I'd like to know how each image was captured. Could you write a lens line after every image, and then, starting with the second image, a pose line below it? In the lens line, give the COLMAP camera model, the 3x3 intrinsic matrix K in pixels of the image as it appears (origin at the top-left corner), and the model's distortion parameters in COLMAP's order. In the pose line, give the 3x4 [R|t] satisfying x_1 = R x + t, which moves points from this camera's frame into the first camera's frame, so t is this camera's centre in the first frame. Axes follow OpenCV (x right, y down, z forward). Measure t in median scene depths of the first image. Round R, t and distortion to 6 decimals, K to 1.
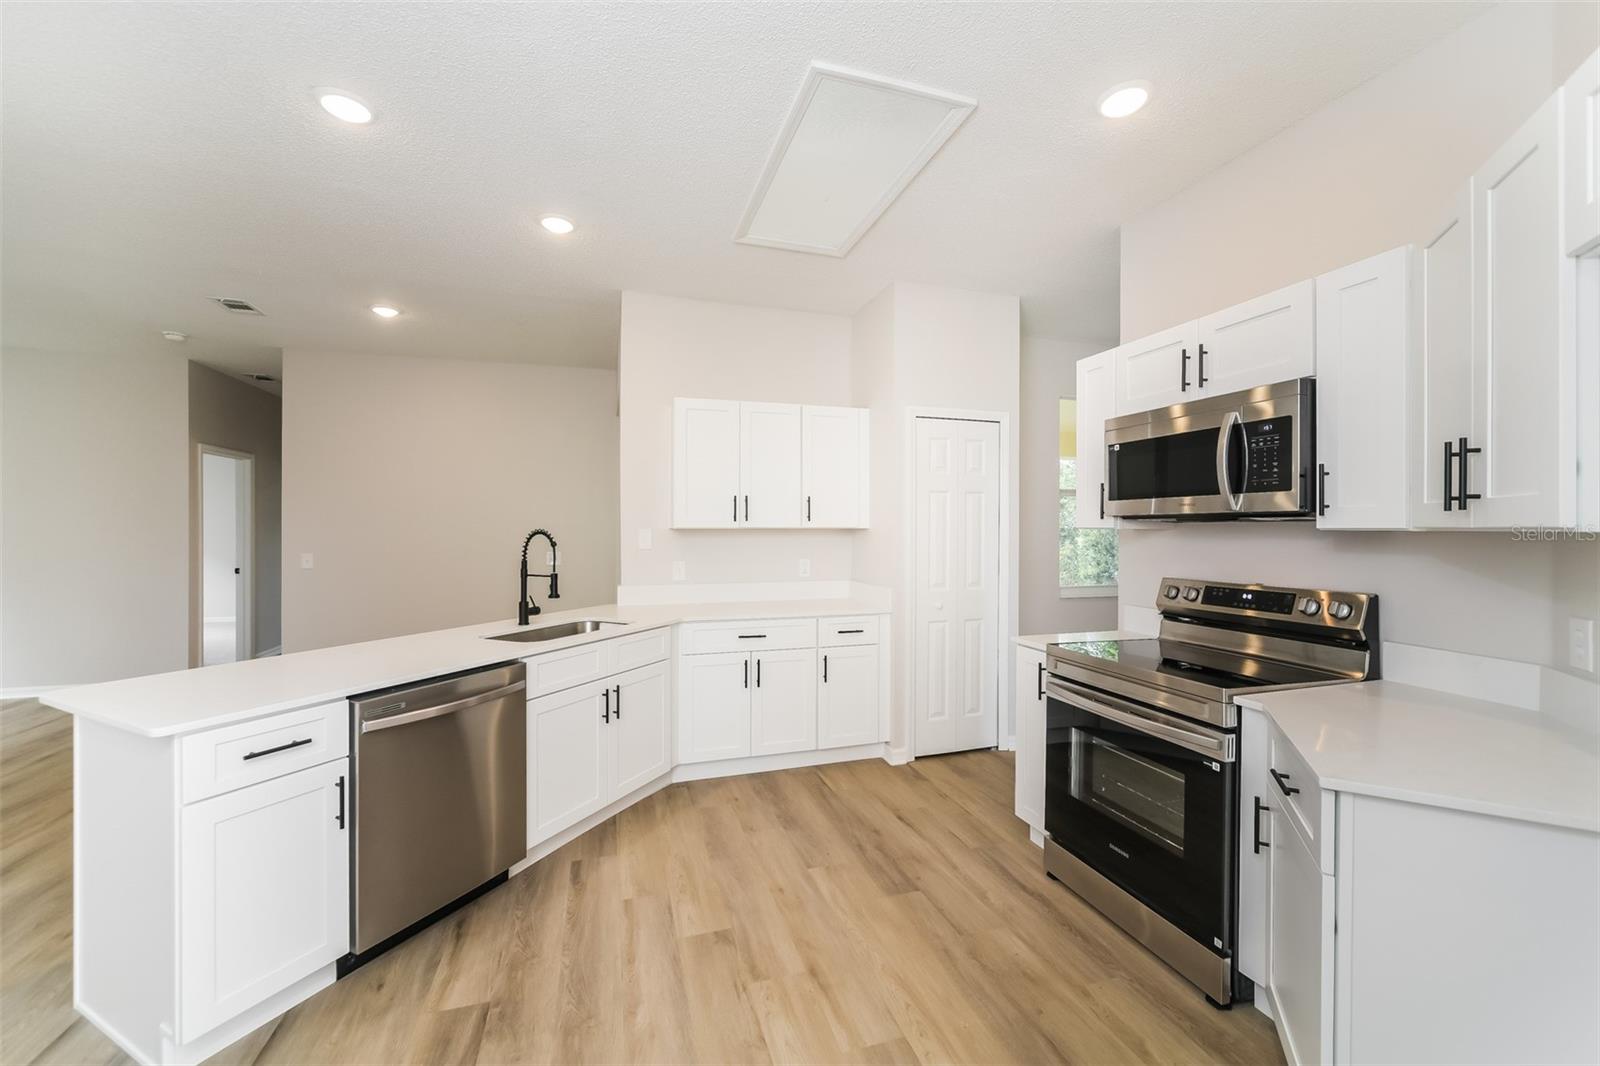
lens RADIAL K [[622.7, 0, 796.7], [0, 622.7, 529.9], [0, 0, 1]] dist [-0.001337, 0.000047]
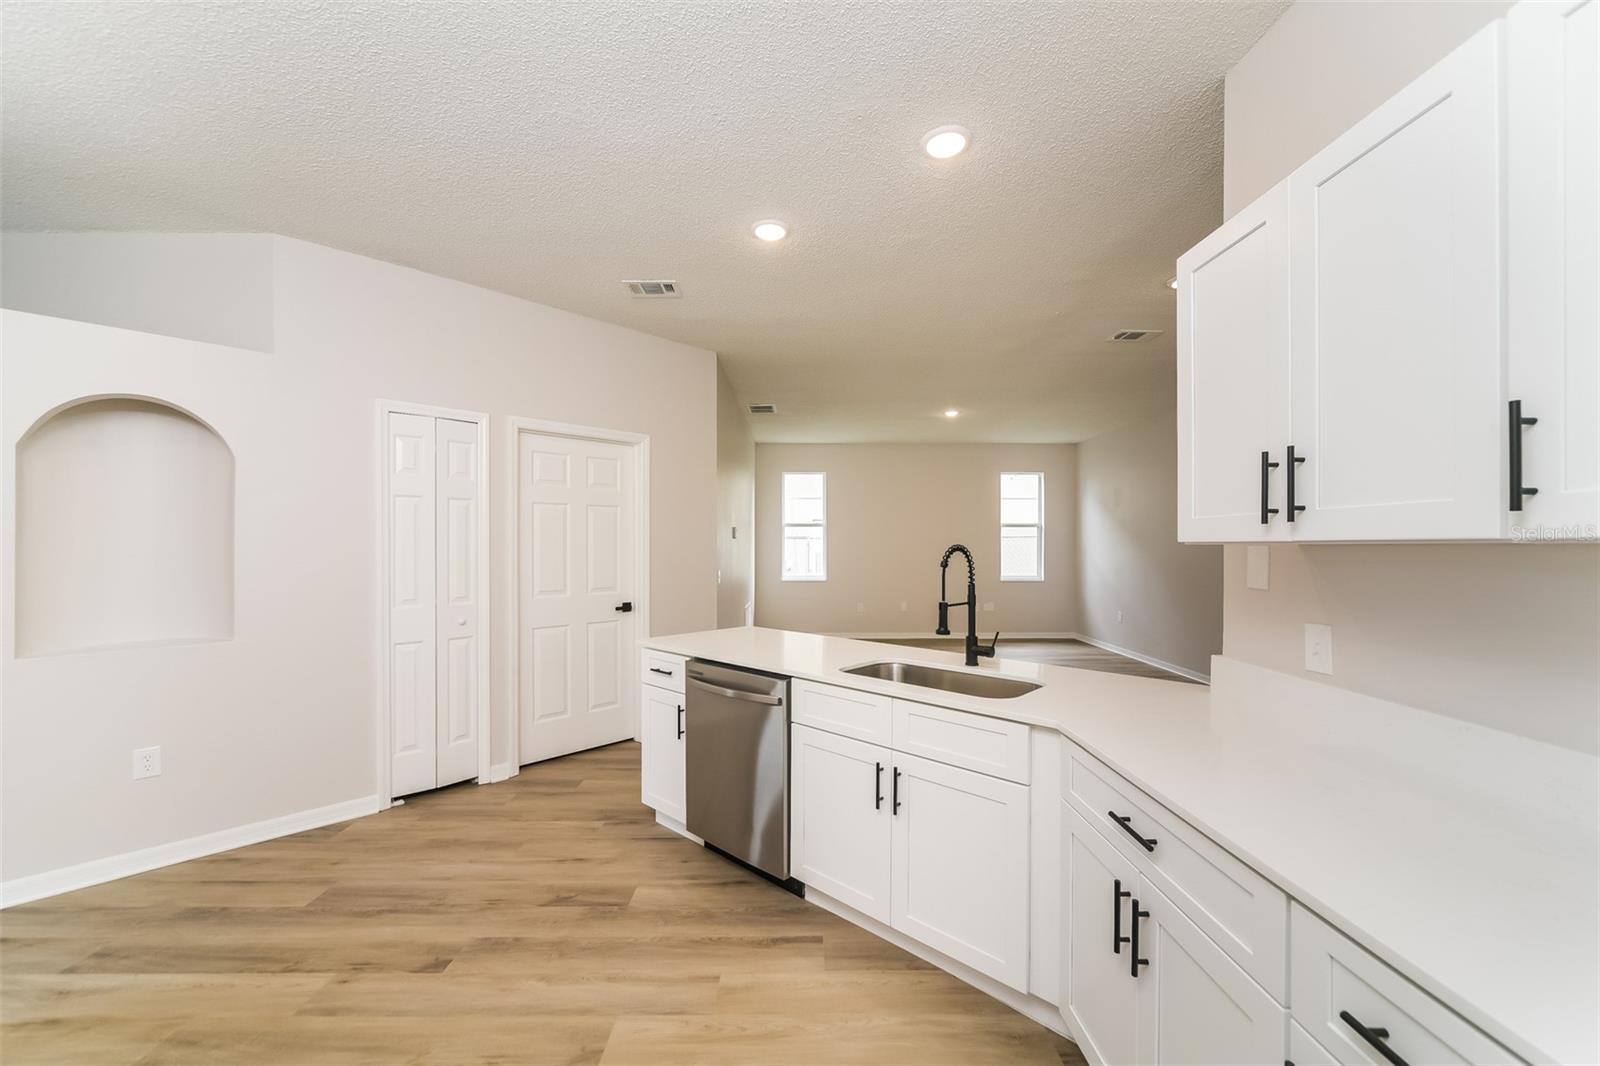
lens RADIAL K [[622.7, 0, 800.0], [0, 622.7, 546.2], [0, 0, 1]] dist [-0.001337, 0.000047]
pose [[-0.289459, 0.006329, -0.957169, 0.521702], [0.000662, 0.999979, 0.006412, -0.006389], [0.957190, 0.001222, -0.289457, 1.381901]]
